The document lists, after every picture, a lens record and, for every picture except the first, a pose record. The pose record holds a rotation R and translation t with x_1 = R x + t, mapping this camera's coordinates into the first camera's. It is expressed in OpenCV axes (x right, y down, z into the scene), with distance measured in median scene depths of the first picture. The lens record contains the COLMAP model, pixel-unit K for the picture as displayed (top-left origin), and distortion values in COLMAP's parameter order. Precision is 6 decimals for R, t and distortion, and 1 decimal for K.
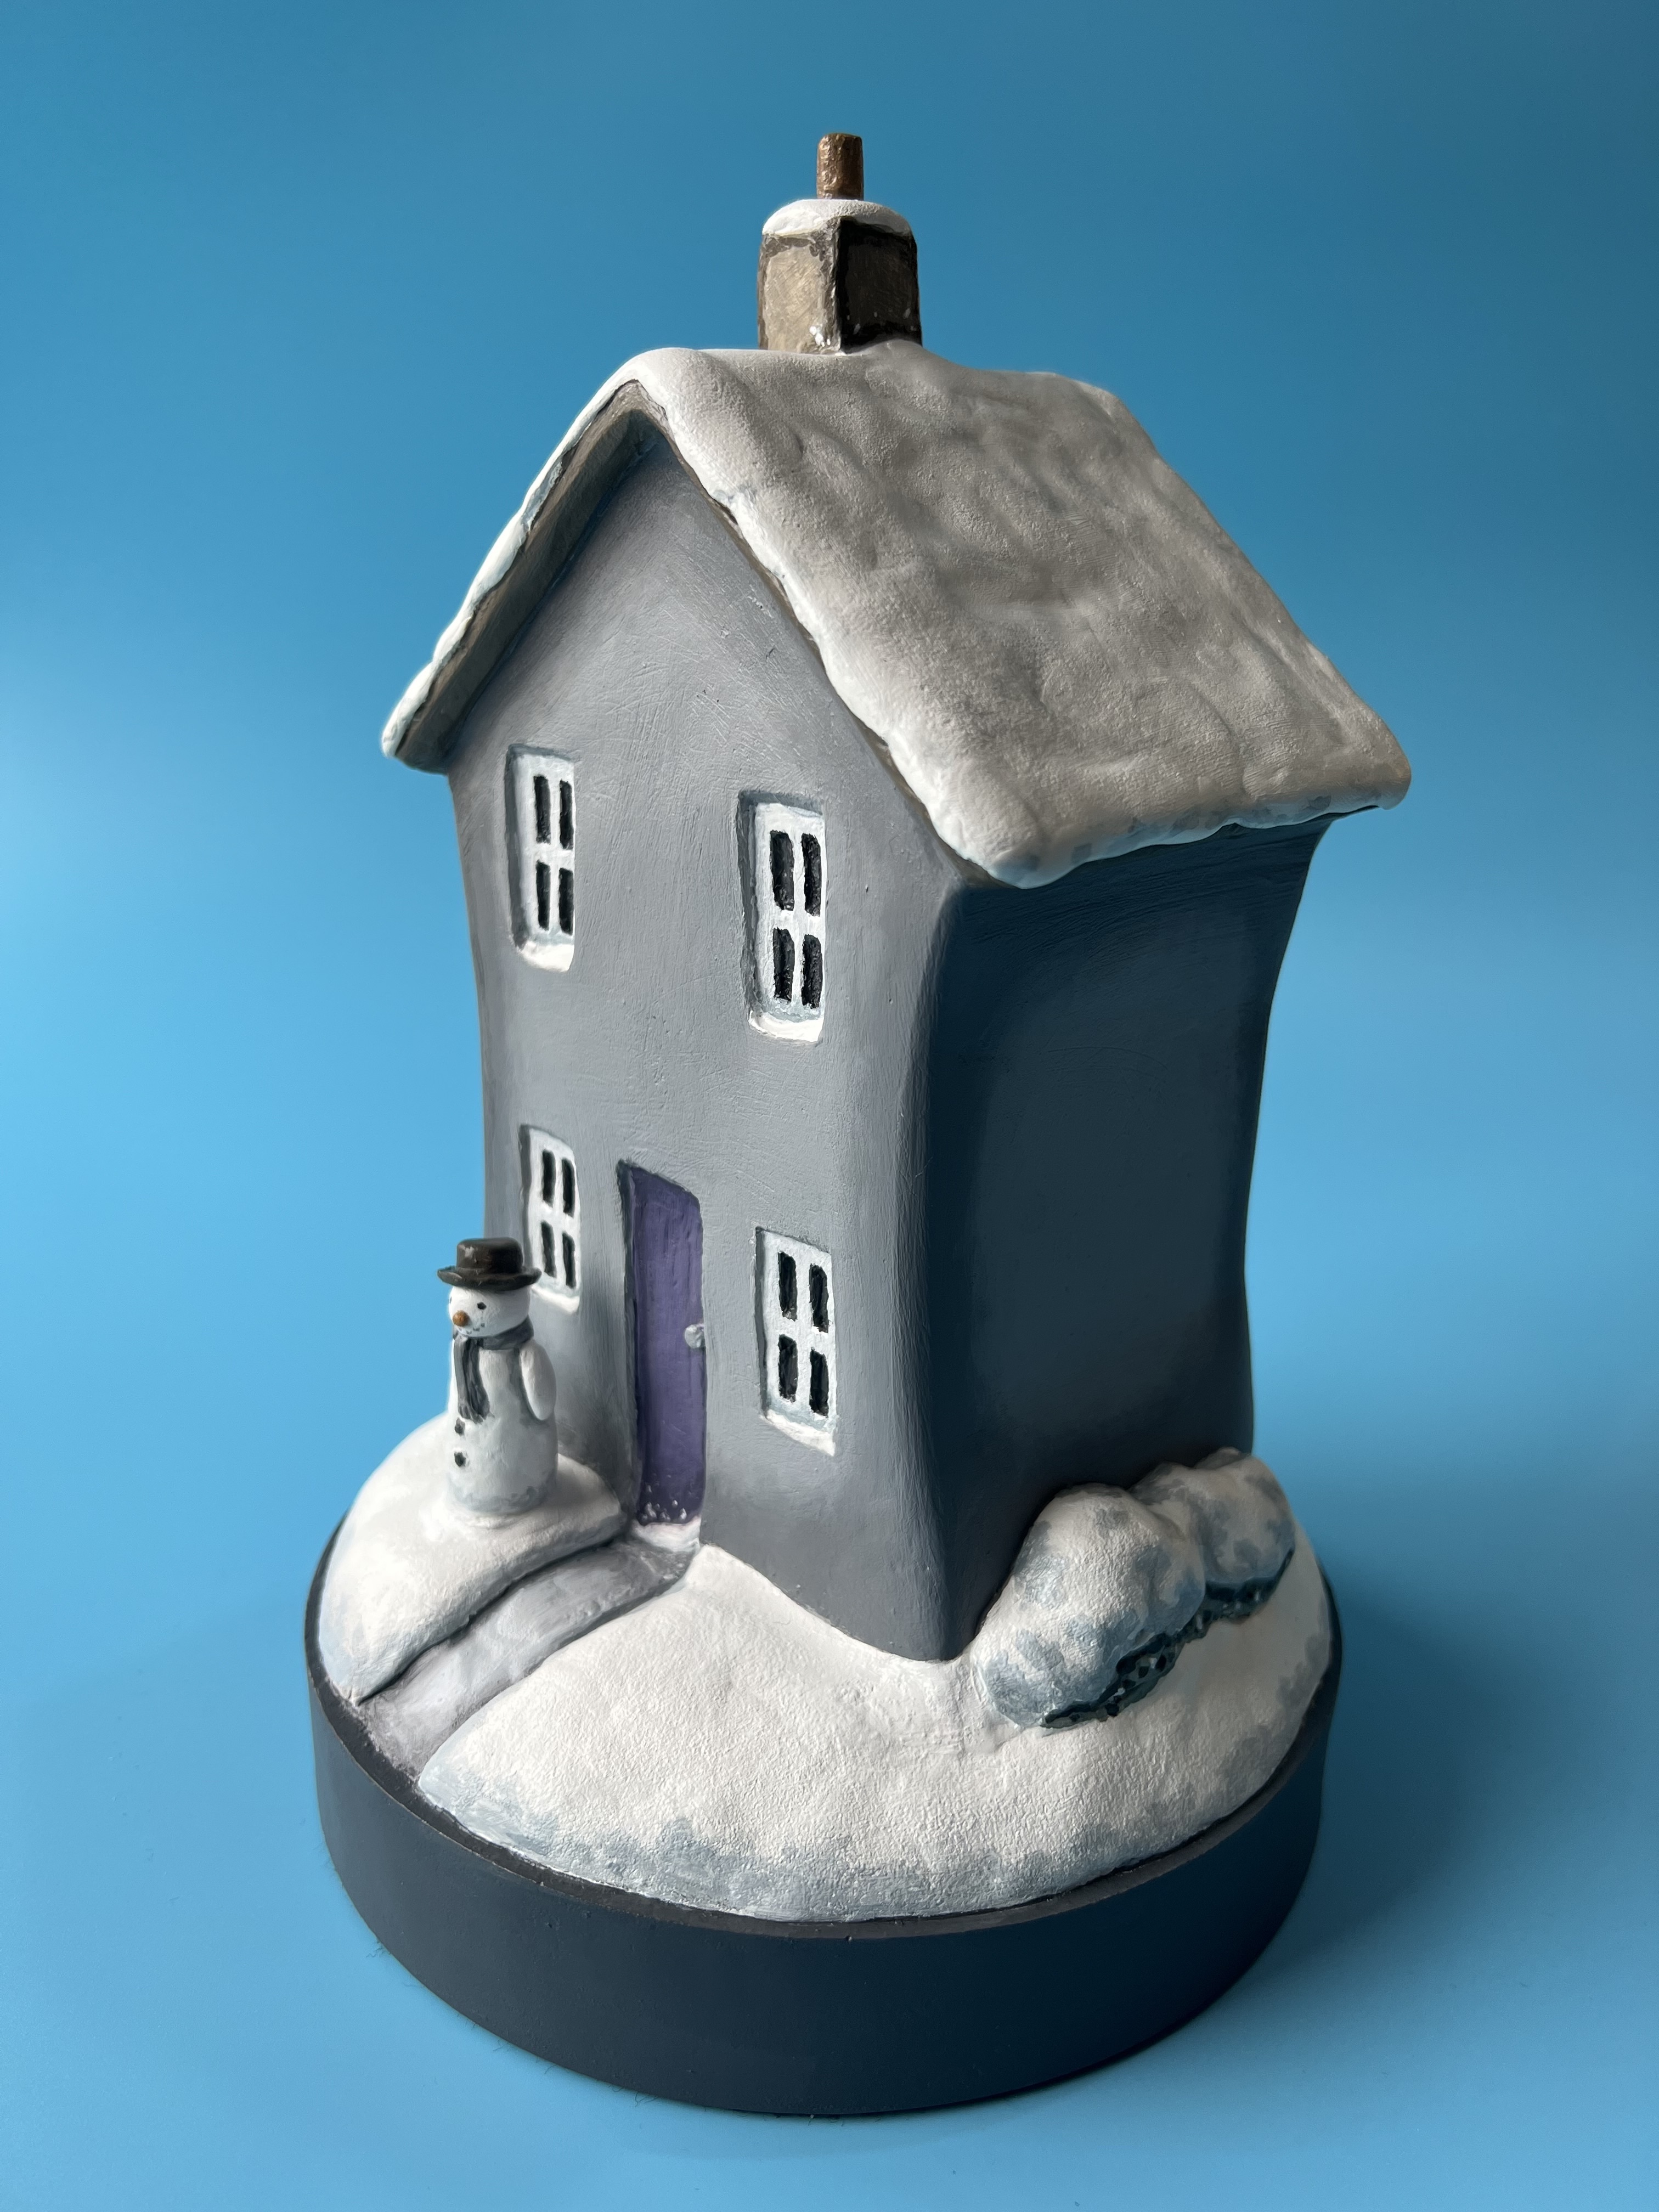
lens RADIAL K [[1678.2, 0, 833.4], [0, 1678.2, 1108.8], [0, 0, 1]] dist [-0.002742, -0.000465]
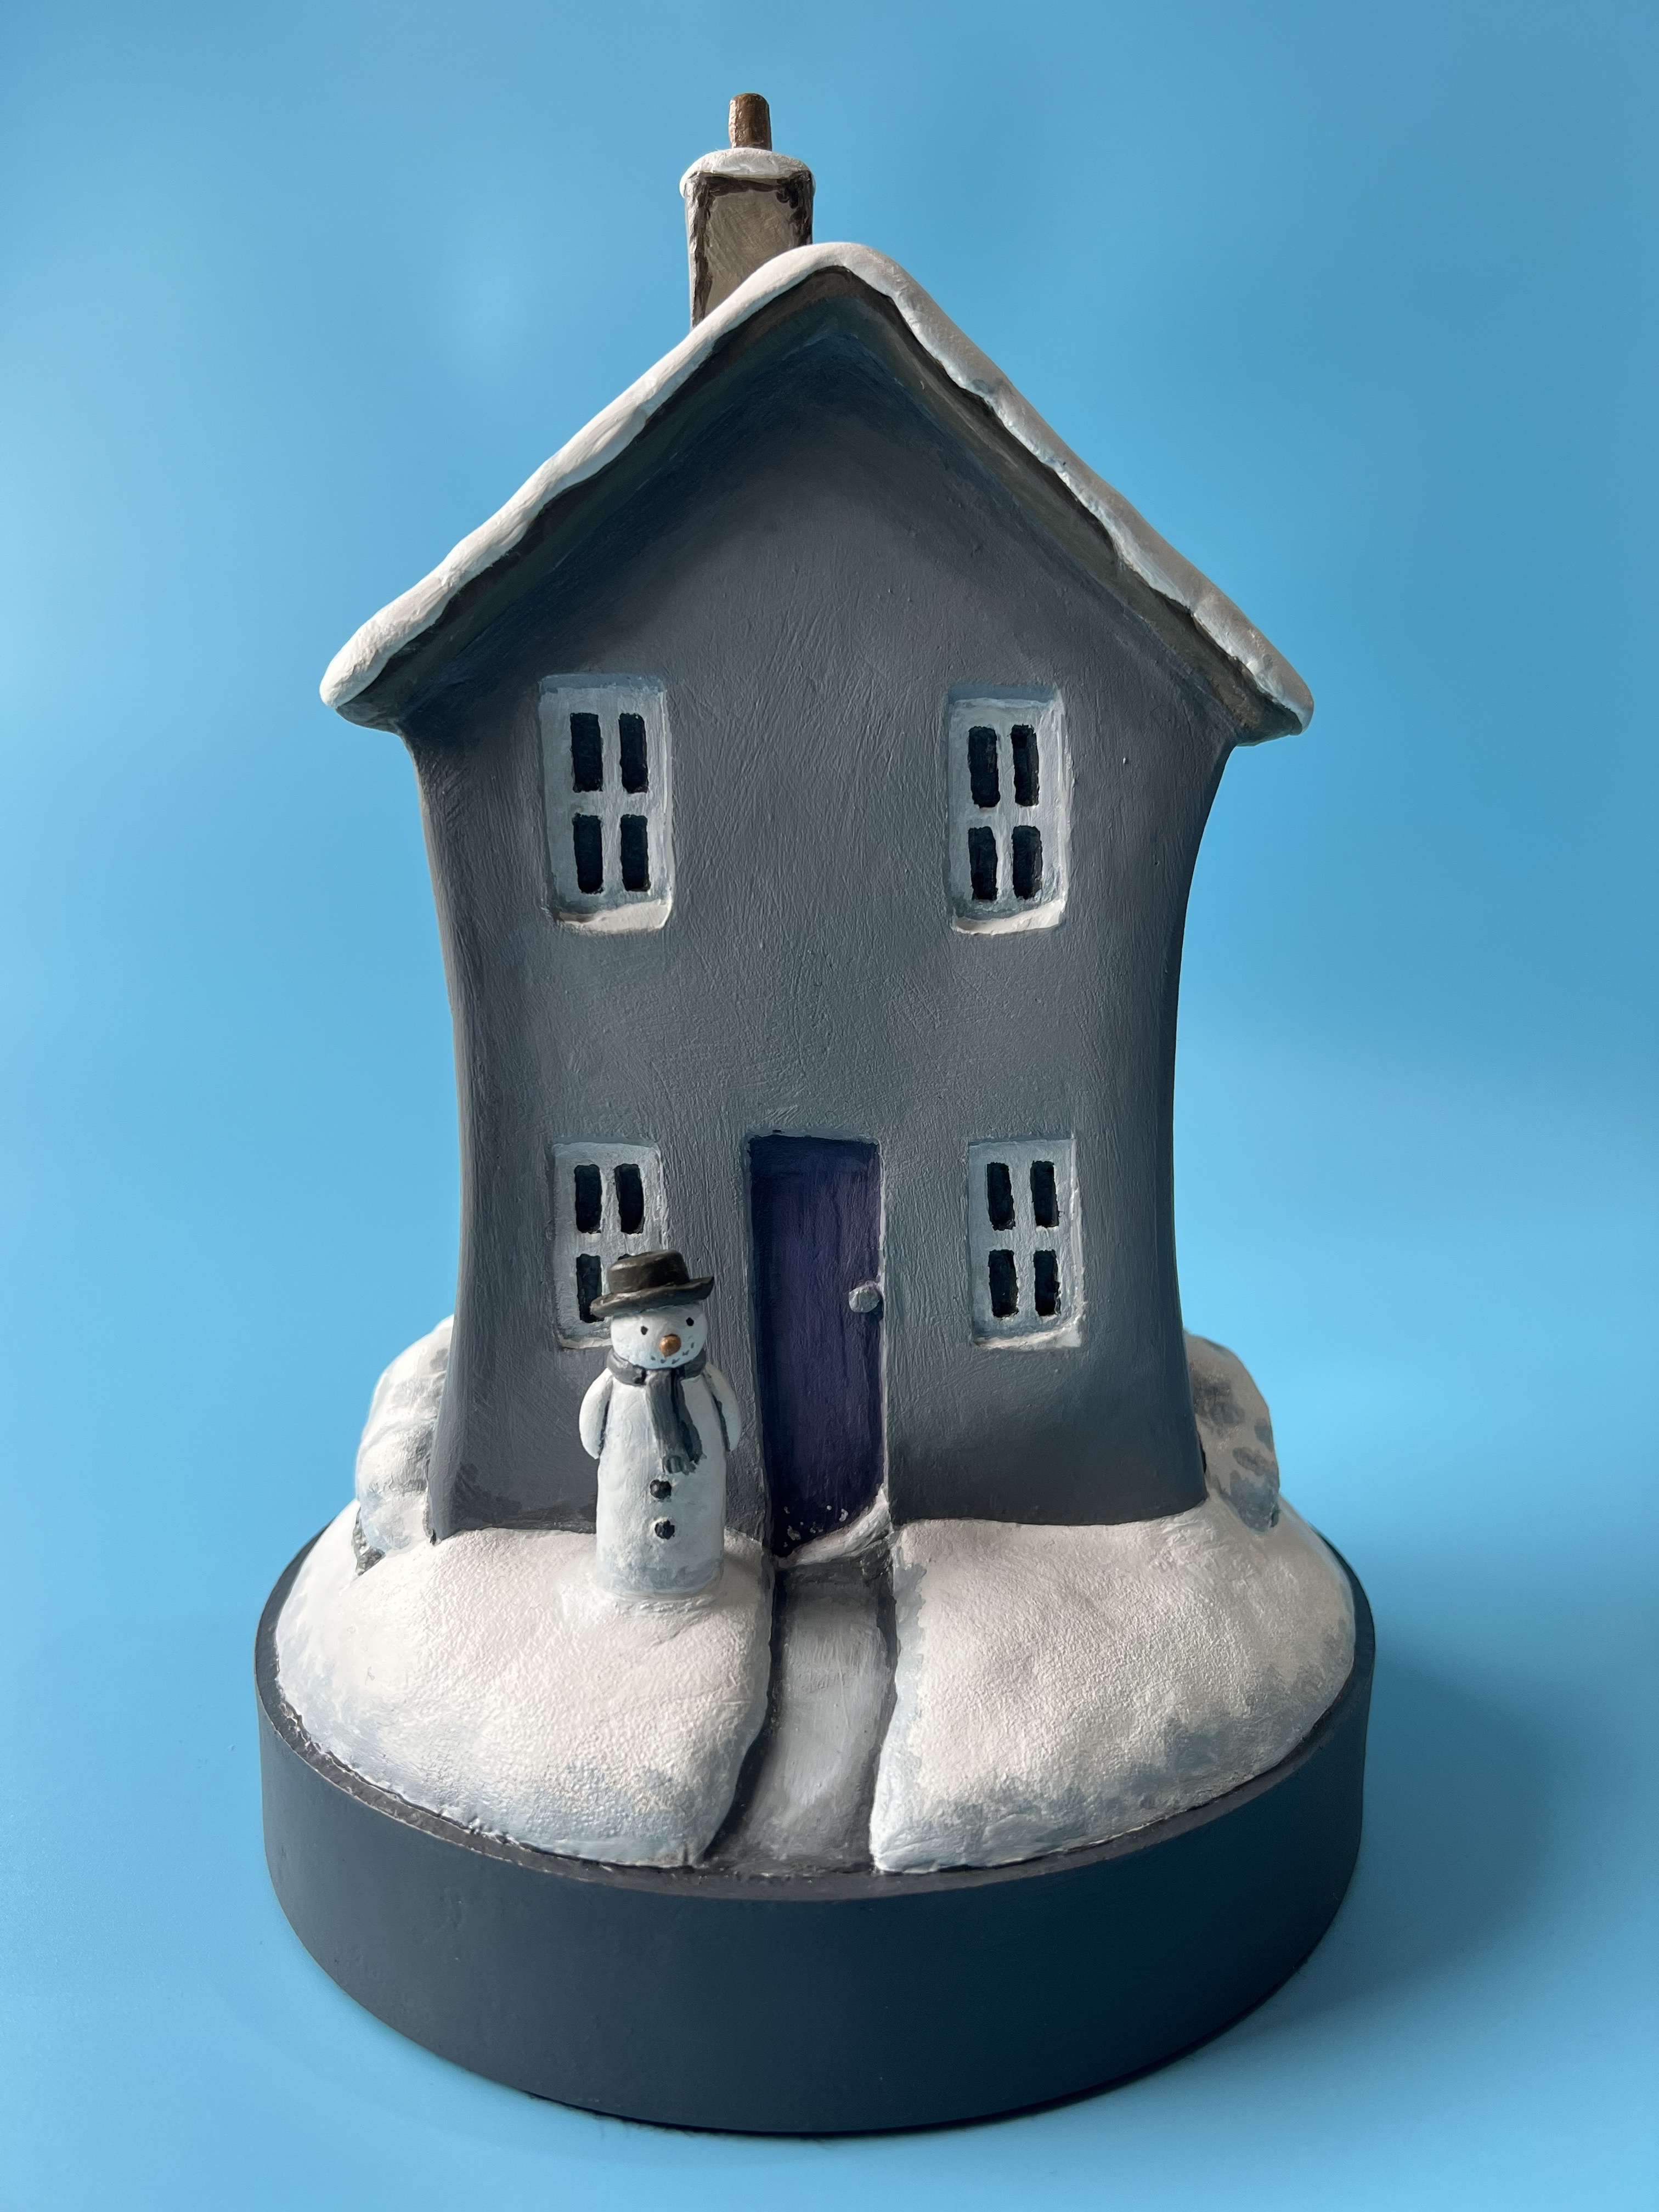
lens RADIAL K [[1678.2, 0, 832.5], [0, 1678.2, 1103.0], [0, 0, 1]] dist [-0.002742, -0.000465]
pose [[0.671562, -0.155495, 0.724449, -0.802908], [0.248479, 0.968376, -0.022488, 0.050968], [-0.698042, 0.195113, 0.688962, 0.378672]]
